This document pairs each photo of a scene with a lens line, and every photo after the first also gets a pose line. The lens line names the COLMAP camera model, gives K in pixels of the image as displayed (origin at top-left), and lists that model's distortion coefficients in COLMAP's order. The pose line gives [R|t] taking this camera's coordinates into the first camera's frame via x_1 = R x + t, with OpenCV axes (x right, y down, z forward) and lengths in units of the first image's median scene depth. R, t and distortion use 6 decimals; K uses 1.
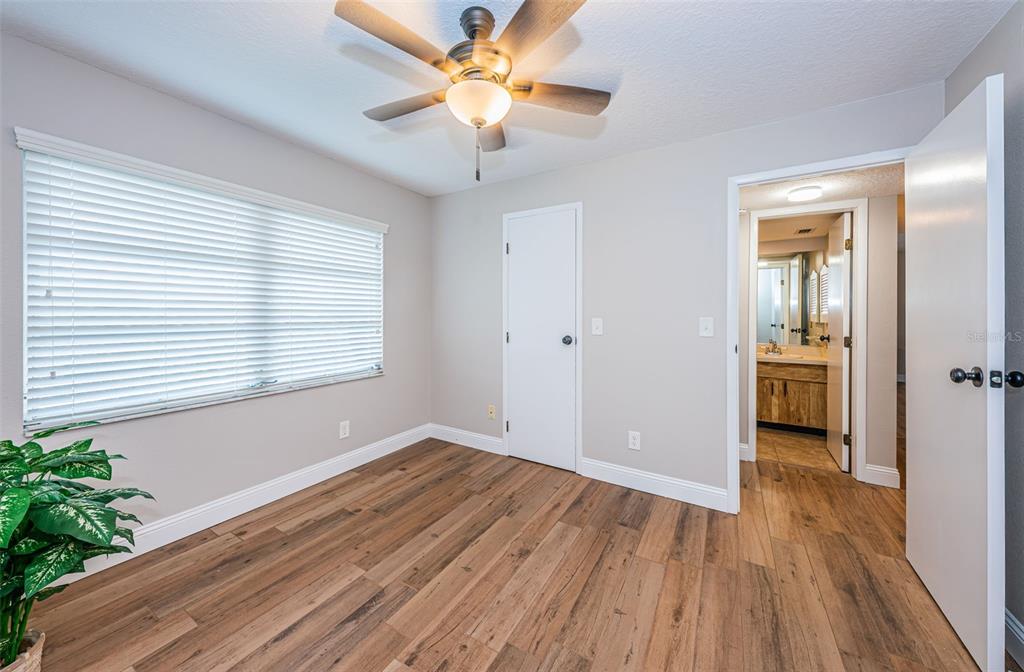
lens RADIAL K [[360.6, 0, 490.0], [0, 360.6, 316.9], [0, 0, 1]] dist [0.005445, -0.000848]
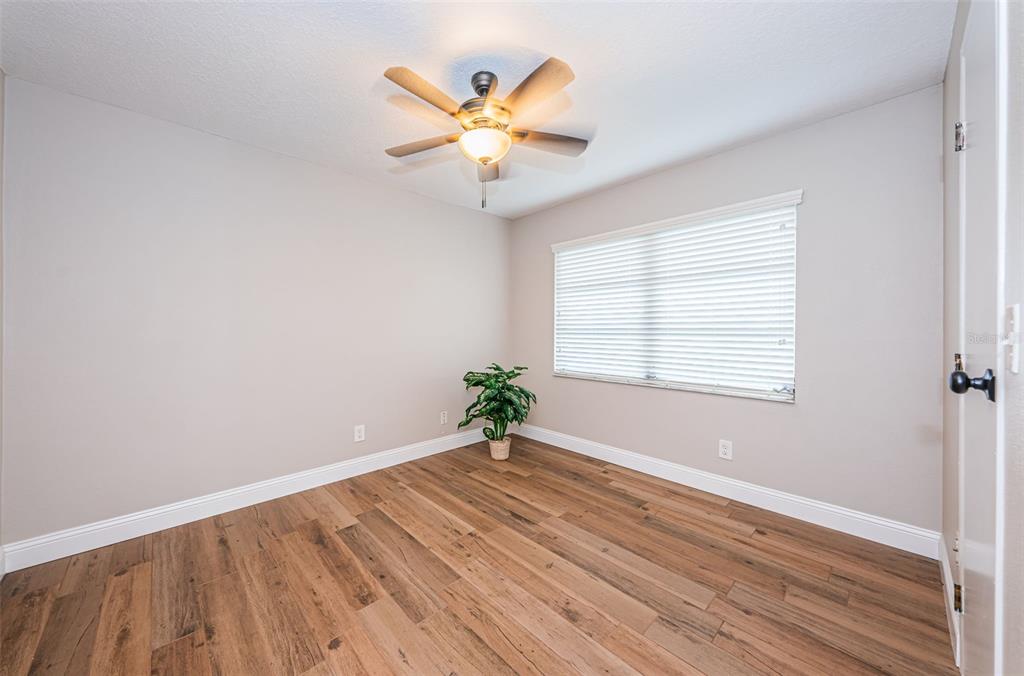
lens RADIAL K [[360.6, 0, 511.4], [0, 360.6, 330.5], [0, 0, 1]] dist [0.005445, -0.000848]
pose [[-0.214449, -0.000721, -0.976735, 0.806255], [-0.007907, 0.999968, 0.000997, 0.032302], [0.976703, 0.007936, -0.214448, 0.939665]]
